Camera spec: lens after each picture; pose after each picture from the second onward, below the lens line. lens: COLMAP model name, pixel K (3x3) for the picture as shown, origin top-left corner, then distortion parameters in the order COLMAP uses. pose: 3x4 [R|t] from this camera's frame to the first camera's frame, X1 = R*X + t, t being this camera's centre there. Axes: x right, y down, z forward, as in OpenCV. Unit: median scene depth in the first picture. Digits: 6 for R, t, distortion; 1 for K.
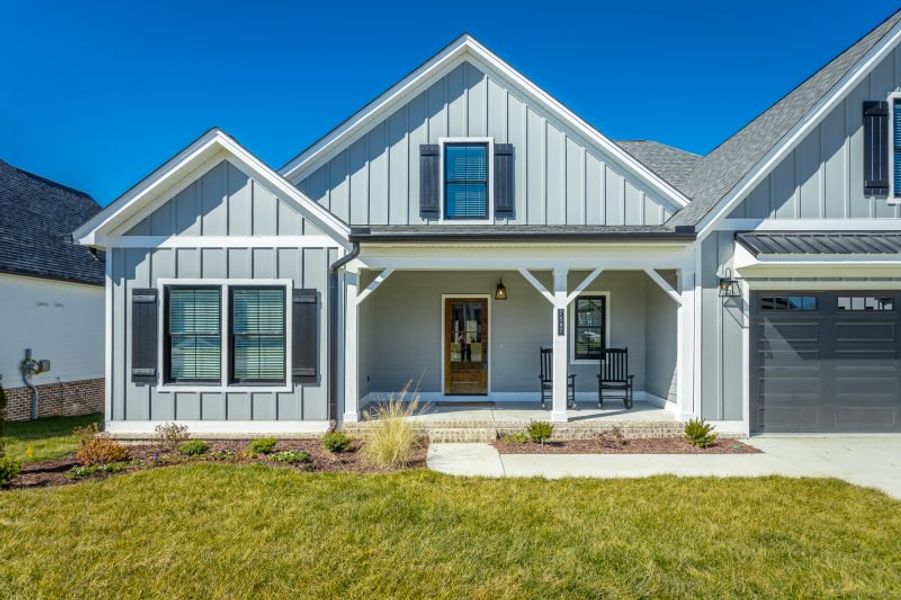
lens RADIAL K [[518.6, 0, 425.0], [0, 518.6, 333.5], [0, 0, 1]] dist [0.001142, -0.001183]
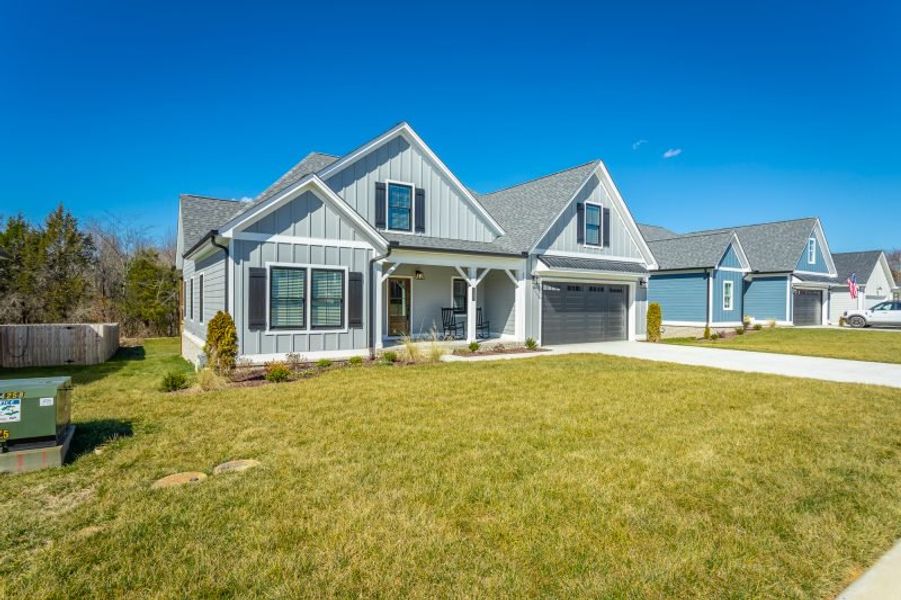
lens RADIAL K [[482.7, 0, 455.3], [0, 482.7, 306.3], [0, 0, 1]] dist [0.002874, 0.000042]
pose [[0.822163, 0.002017, 0.569248, -0.862471], [-0.009535, 0.999902, 0.010228, 0.007170], [-0.569172, -0.013837, 0.822102, -0.497834]]
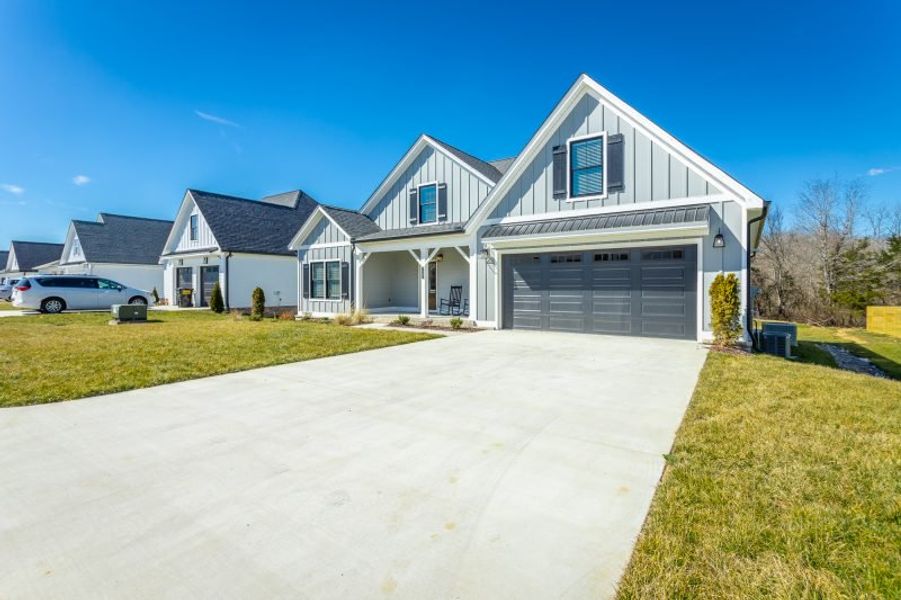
lens RADIAL K [[425.3, 0, 451.5], [0, 425.3, 293.0], [0, 0, 1]] dist [0.002139, -0.002550]
pose [[0.816705, 0.006608, -0.577018, 1.416220], [0.009284, 0.999655, 0.024589, 0.020296], [0.576981, -0.025439, 0.816361, -0.422023]]
